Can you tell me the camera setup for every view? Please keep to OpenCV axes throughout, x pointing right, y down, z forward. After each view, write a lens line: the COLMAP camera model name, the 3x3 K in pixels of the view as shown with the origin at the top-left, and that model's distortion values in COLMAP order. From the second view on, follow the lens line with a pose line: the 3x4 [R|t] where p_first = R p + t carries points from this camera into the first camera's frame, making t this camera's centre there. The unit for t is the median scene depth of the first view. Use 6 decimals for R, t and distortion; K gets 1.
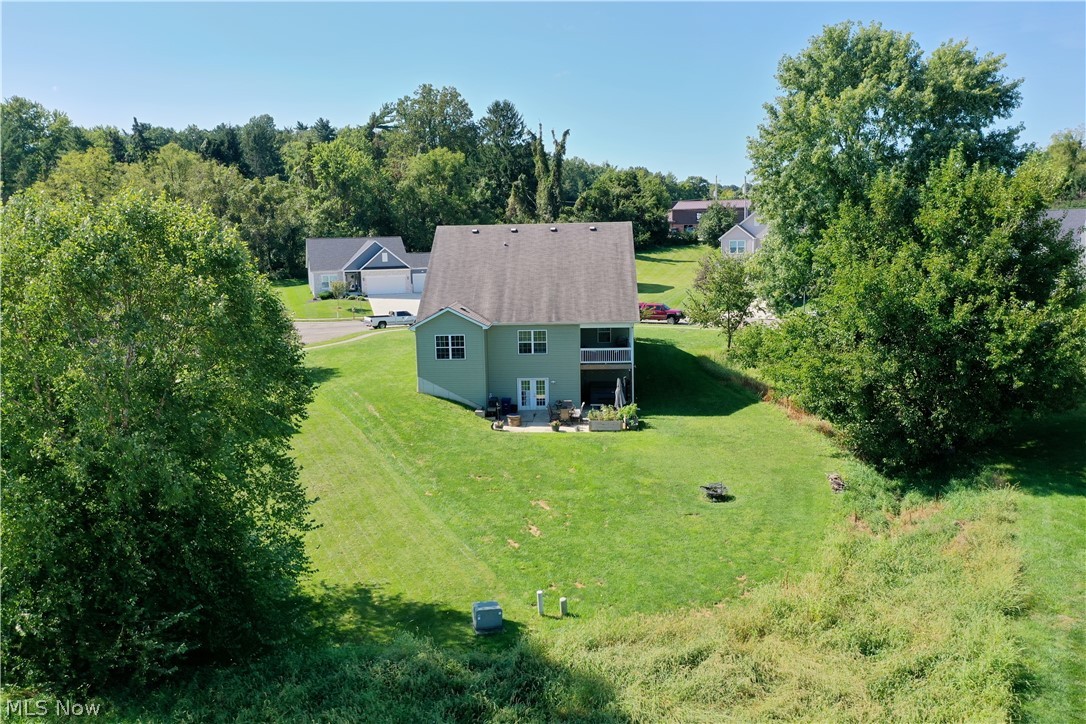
lens RADIAL K [[854.2, 0, 543.0], [0, 854.2, 362.0], [0, 0, 1]] dist [0.007391, 0.001410]
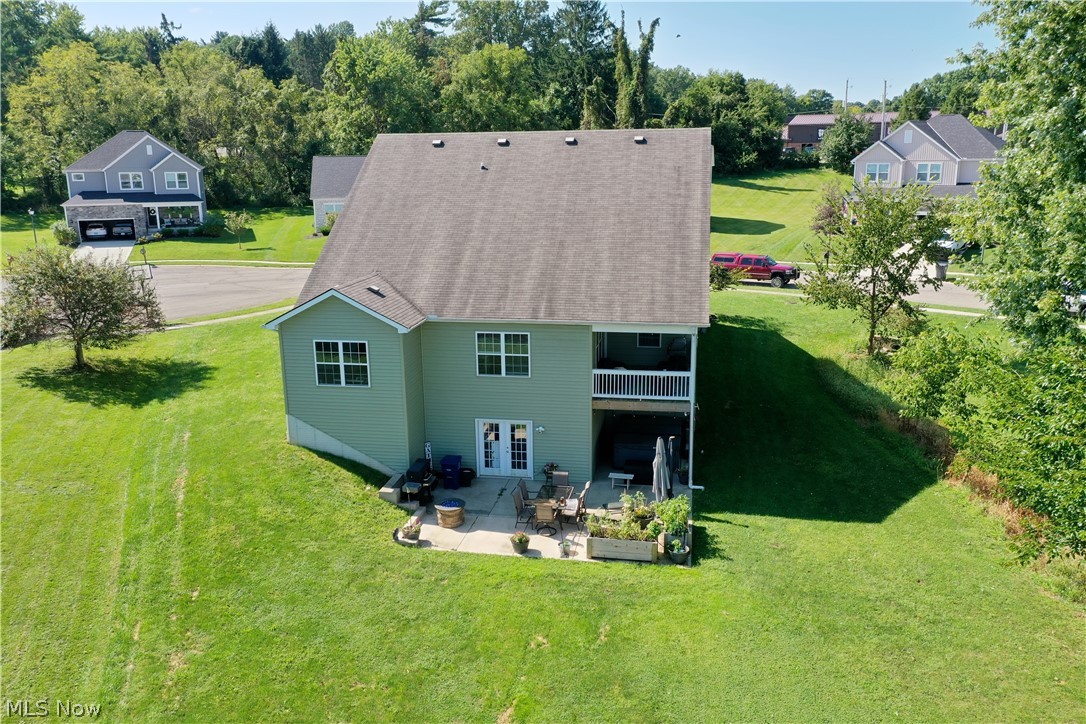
lens RADIAL K [[854.2, 0, 543.0], [0, 854.2, 362.0], [0, 0, 1]] dist [0.007391, 0.001410]
pose [[0.992465, 0.036642, -0.116923, 0.065318], [-0.026070, 0.995537, 0.090704, -0.058973], [0.119725, -0.086972, 0.988990, 0.416983]]
